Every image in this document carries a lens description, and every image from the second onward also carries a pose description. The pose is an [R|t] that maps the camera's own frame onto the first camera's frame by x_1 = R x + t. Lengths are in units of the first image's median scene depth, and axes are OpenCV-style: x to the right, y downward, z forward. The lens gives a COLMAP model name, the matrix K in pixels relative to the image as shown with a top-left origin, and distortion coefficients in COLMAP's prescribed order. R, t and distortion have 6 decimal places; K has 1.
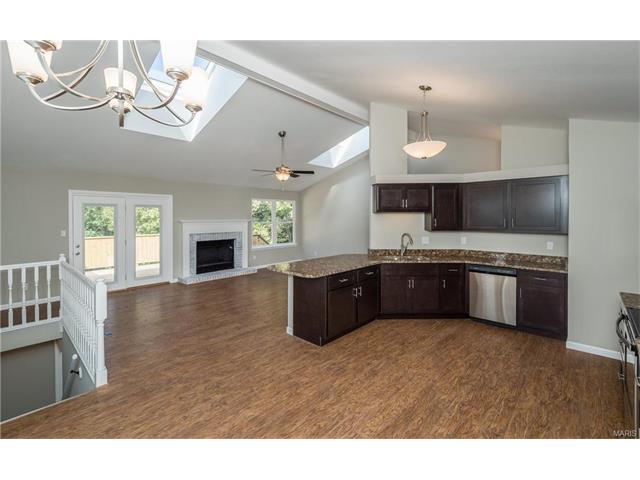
lens RADIAL K [[295.9, 0, 311.7], [0, 295.9, 212.4], [0, 0, 1]] dist [0.011419, -0.002754]
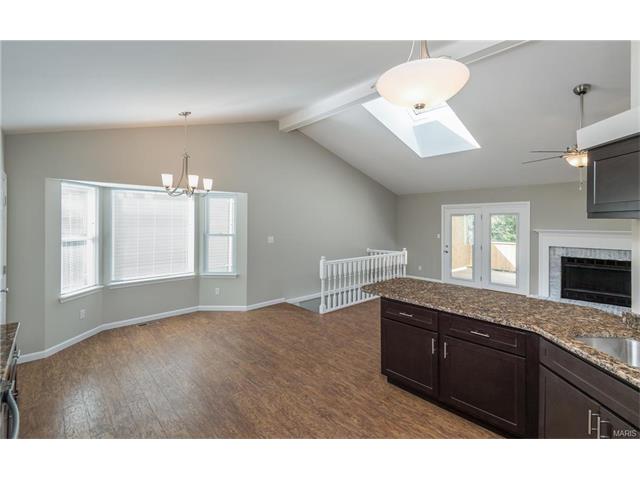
lens RADIAL K [[284.5, 0, 337.1], [0, 284.5, 223.9], [0, 0, 1]] dist [0.056545, -0.001178]
pose [[-0.026507, 0.012629, -0.999569, 0.449978], [0.012777, 0.999843, 0.012293, -0.007576], [0.999567, -0.012446, -0.026664, 0.460732]]
